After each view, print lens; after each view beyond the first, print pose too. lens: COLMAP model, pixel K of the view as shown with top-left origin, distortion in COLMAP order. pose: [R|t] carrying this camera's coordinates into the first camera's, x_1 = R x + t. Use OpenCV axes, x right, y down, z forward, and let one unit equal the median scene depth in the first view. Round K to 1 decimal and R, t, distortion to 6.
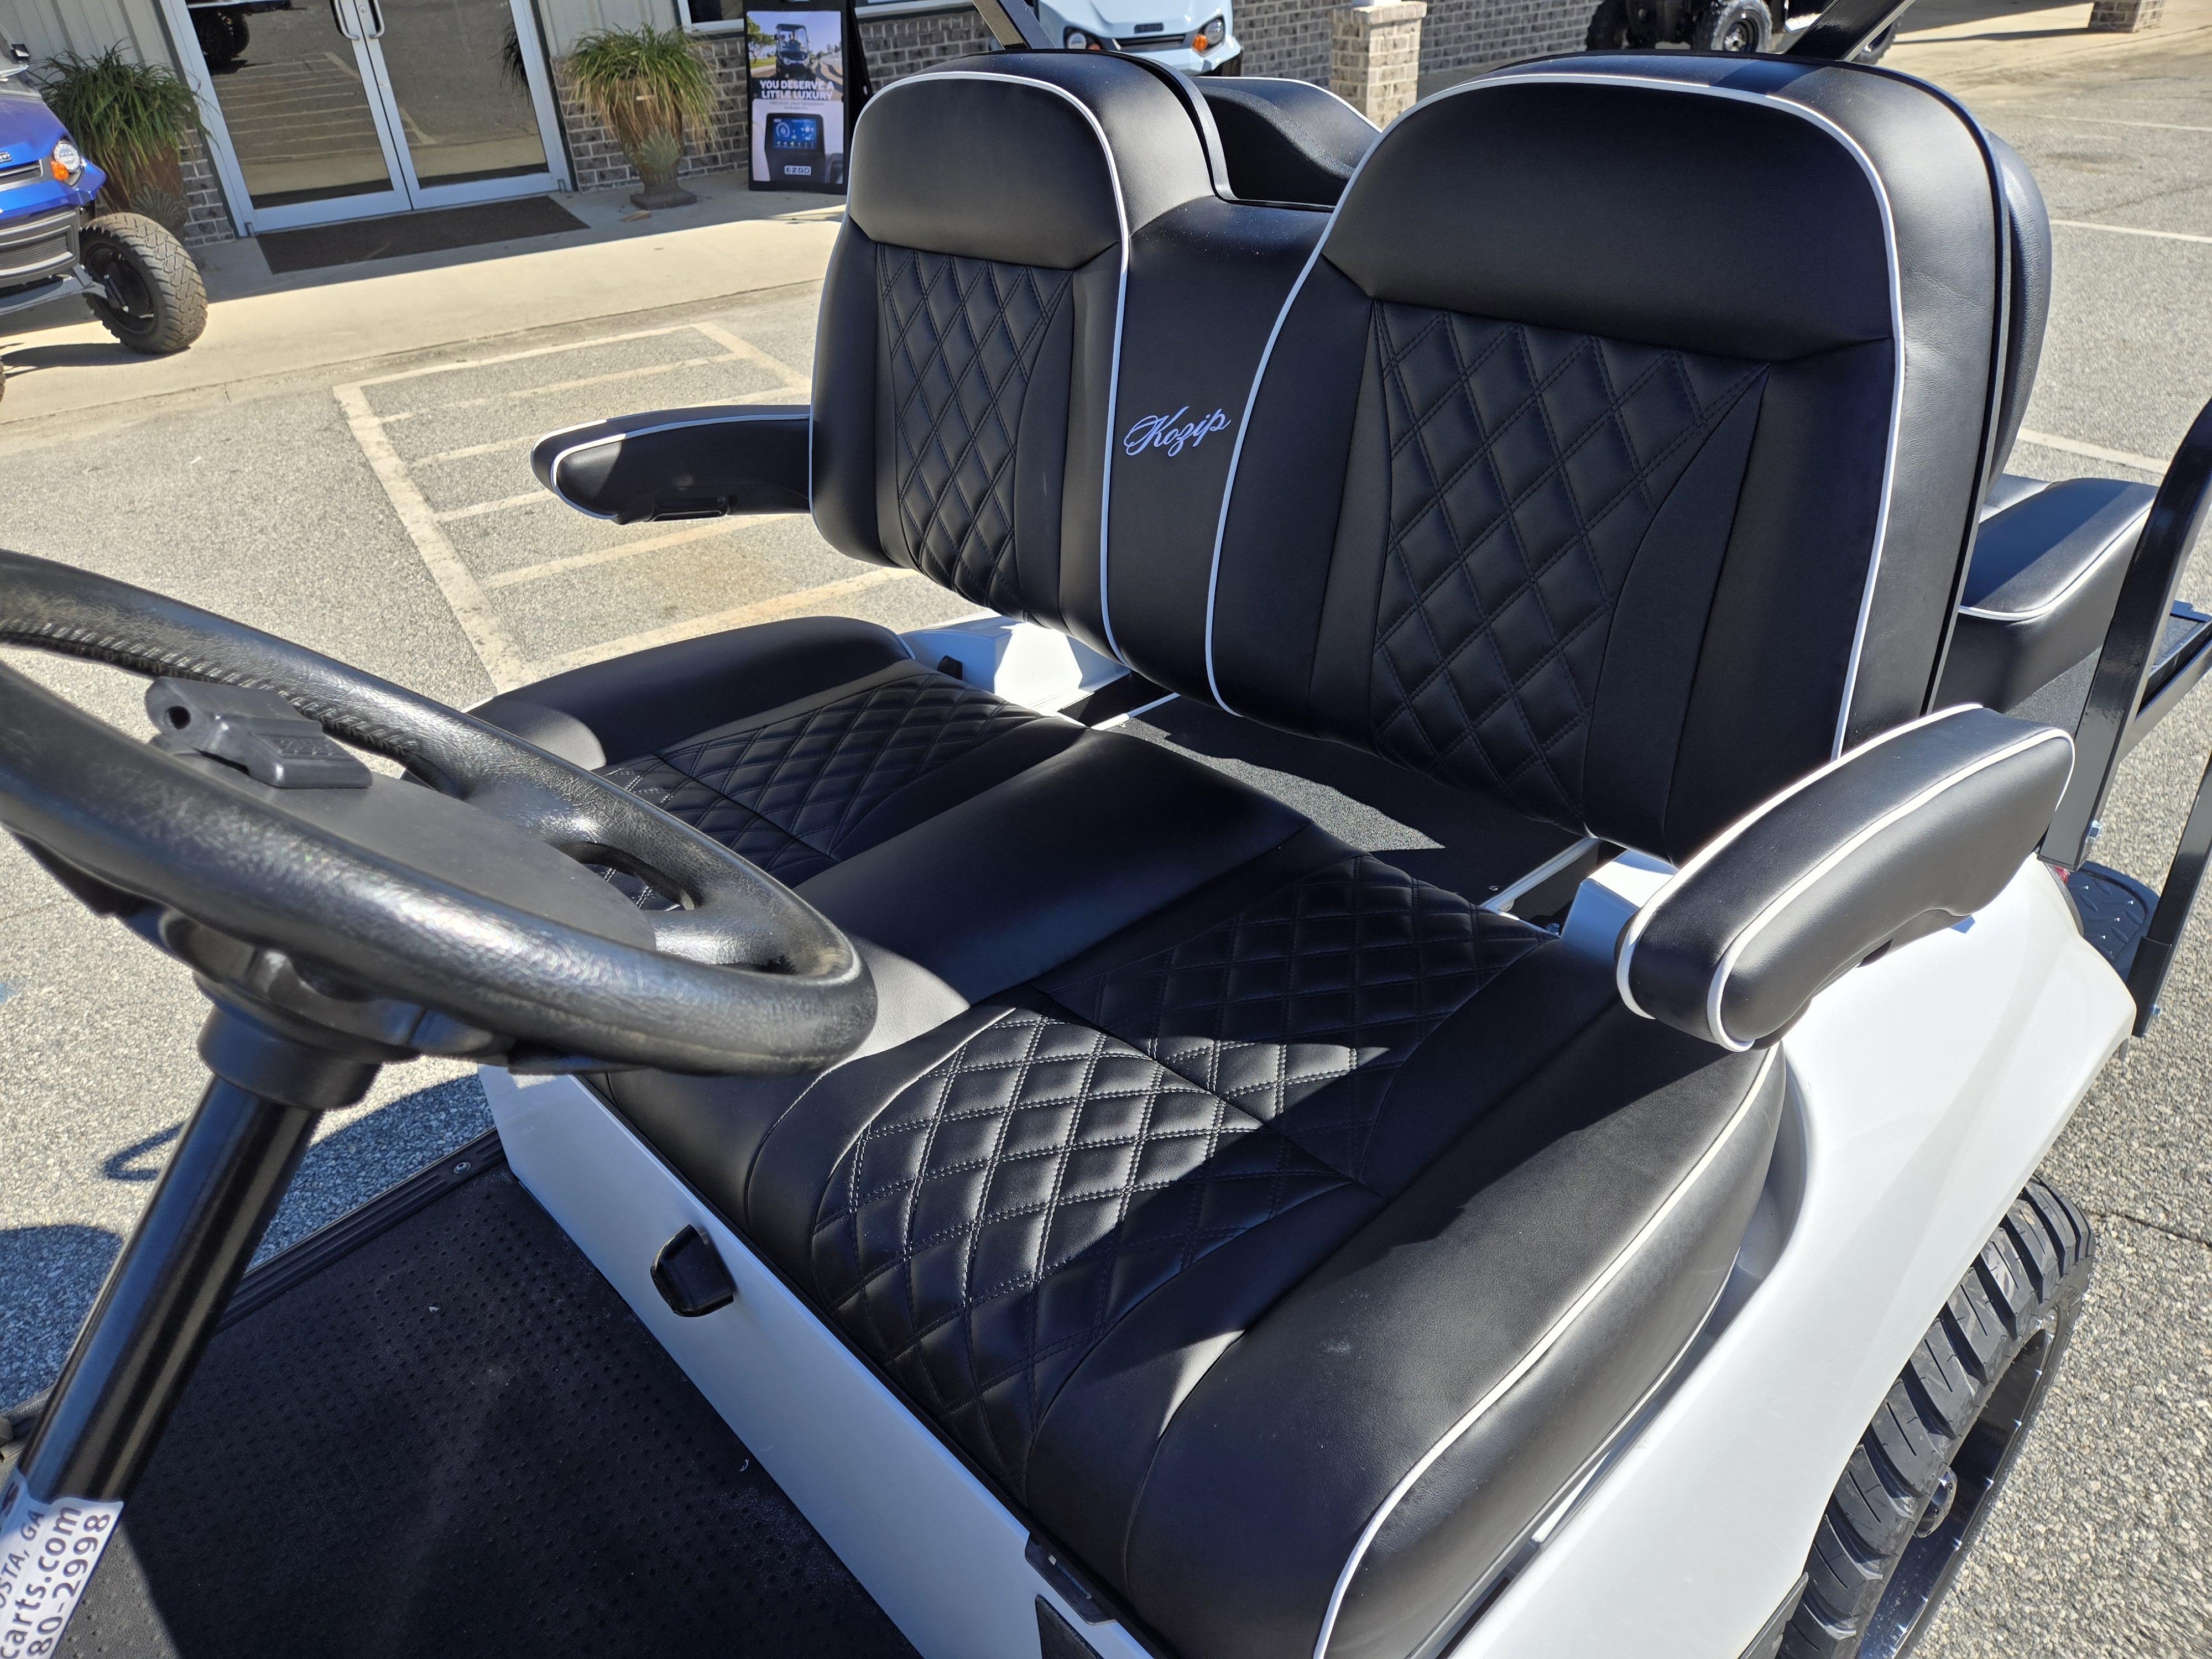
lens RADIAL K [[1469.2, 0, 1083.6], [0, 1469.2, 834.4], [0, 0, 1]] dist [0.023981, -0.016315]
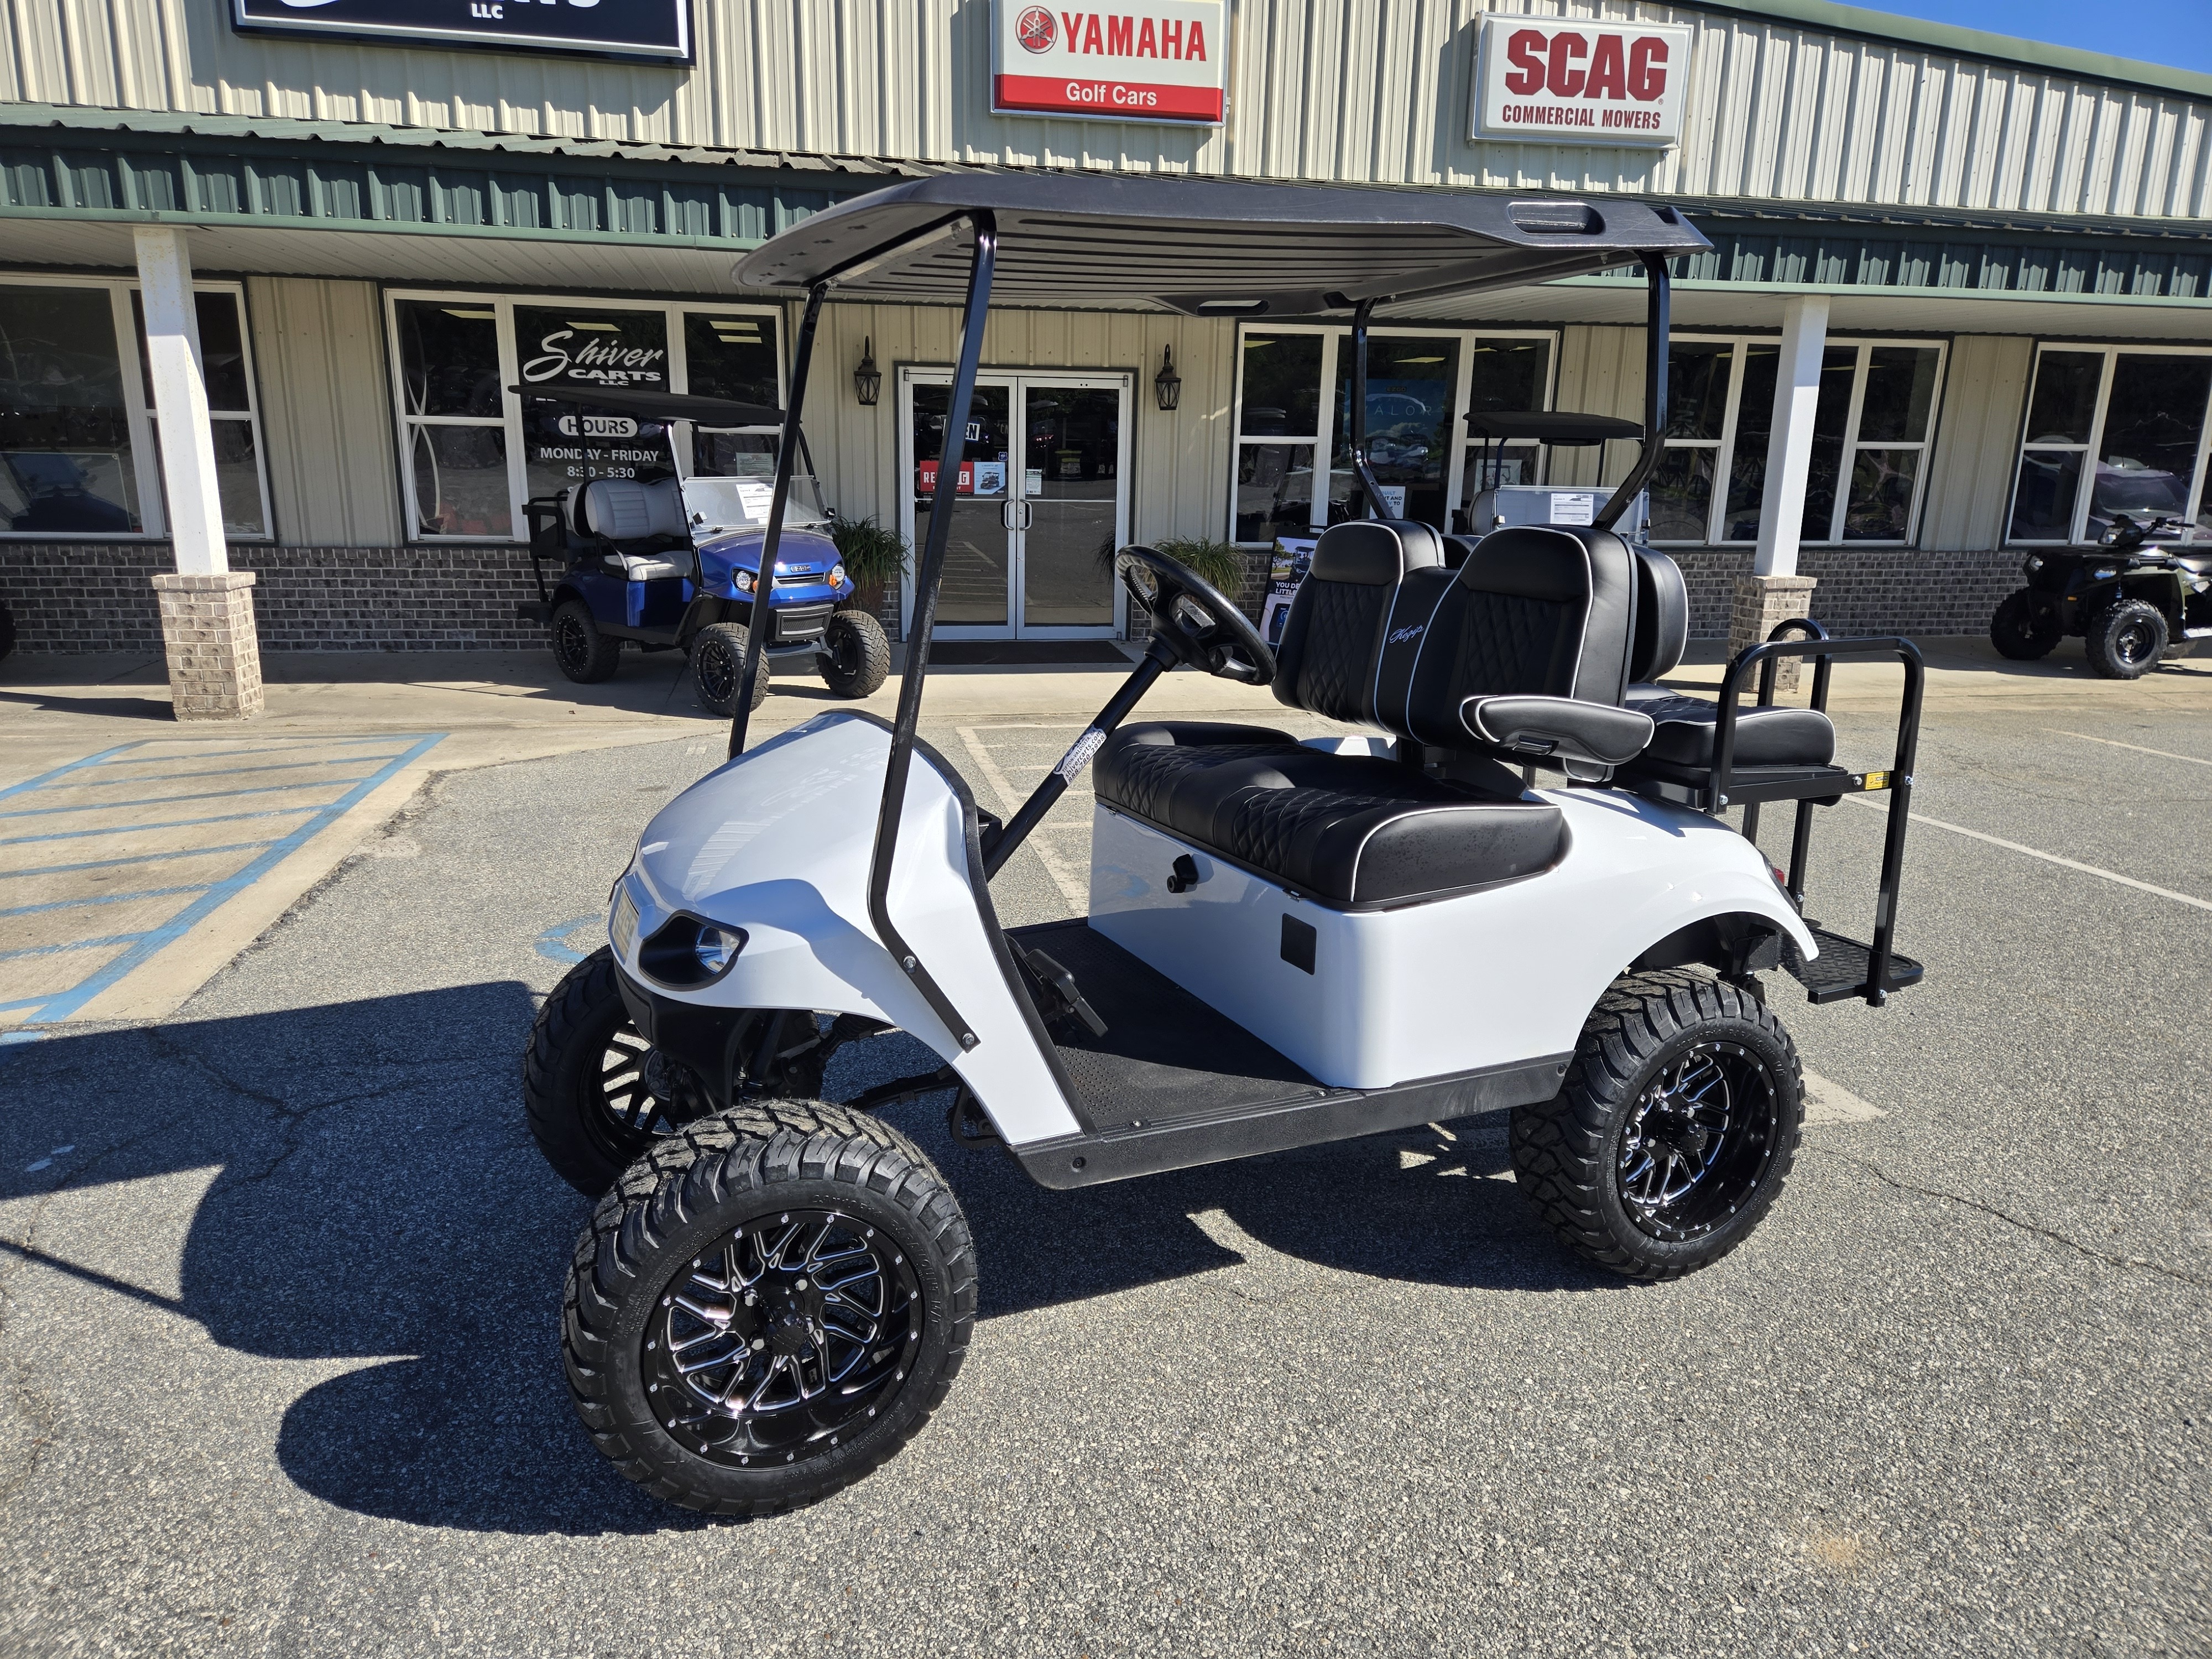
lens RADIAL K [[1469.2, 0, 1103.3], [0, 1469.2, 833.7], [0, 0, 1]] dist [0.023981, -0.016315]
pose [[0.948248, 0.146379, -0.281780, 0.044702], [-0.228200, 0.931214, -0.284191, 0.126357], [0.220798, 0.333786, 0.916425, -0.196322]]
